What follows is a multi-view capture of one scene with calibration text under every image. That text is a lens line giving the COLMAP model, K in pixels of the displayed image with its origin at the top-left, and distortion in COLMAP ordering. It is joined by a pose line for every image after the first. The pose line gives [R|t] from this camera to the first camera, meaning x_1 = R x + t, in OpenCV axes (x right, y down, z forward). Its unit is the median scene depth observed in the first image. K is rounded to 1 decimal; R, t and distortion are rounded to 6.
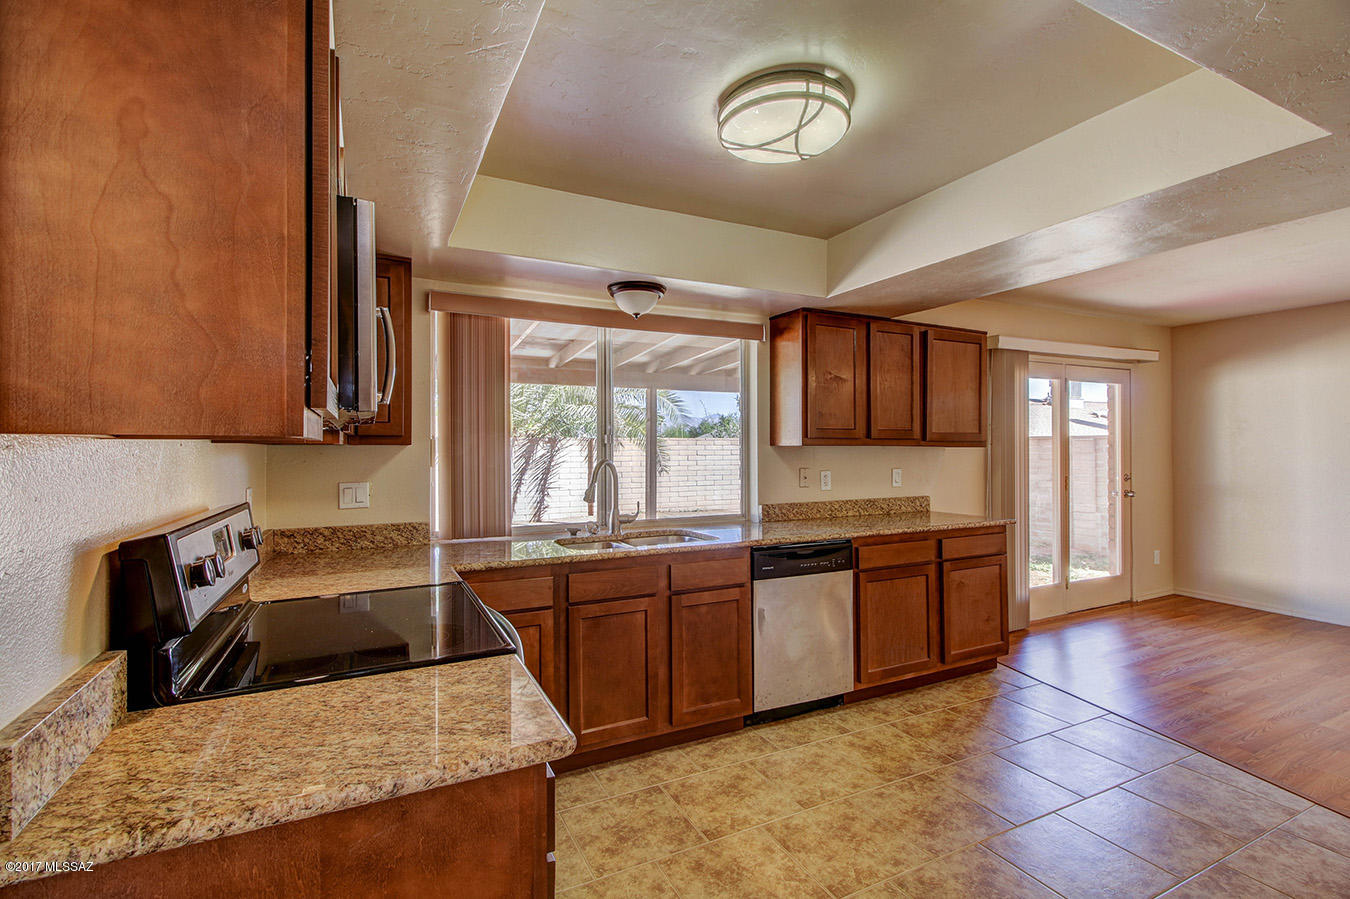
lens RADIAL K [[618.5, 0, 669.1], [0, 618.5, 443.3], [0, 0, 1]] dist [0.013787, -0.007658]
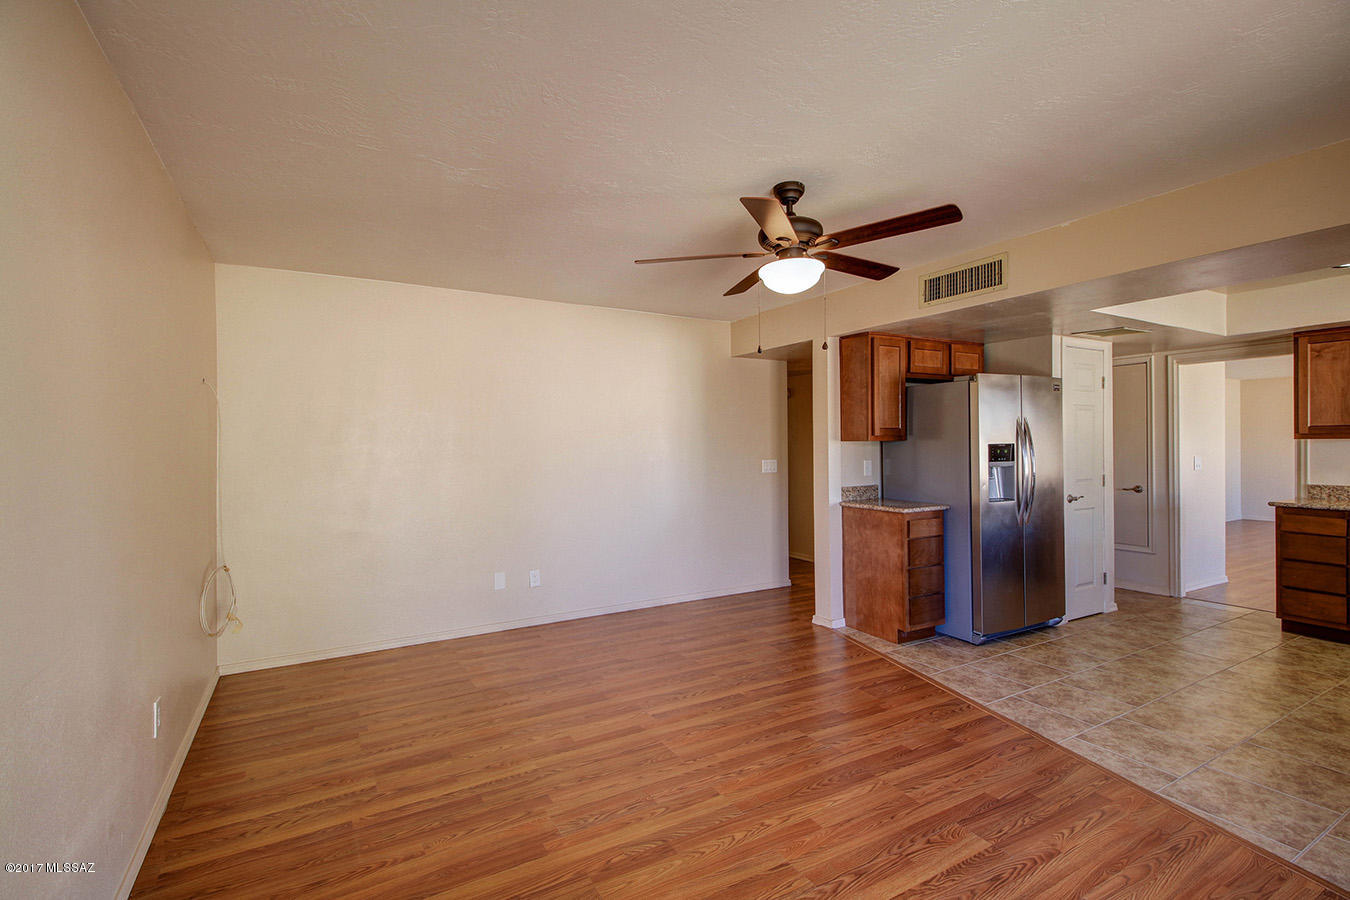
lens RADIAL K [[618.5, 0, 667.4], [0, 618.5, 442.8], [0, 0, 1]] dist [0.013787, -0.007658]
pose [[-0.998264, 0.006056, -0.058587, 1.387422], [0.006772, 0.999905, -0.012024, 0.010994], [0.058509, -0.012400, -0.998210, 1.610617]]
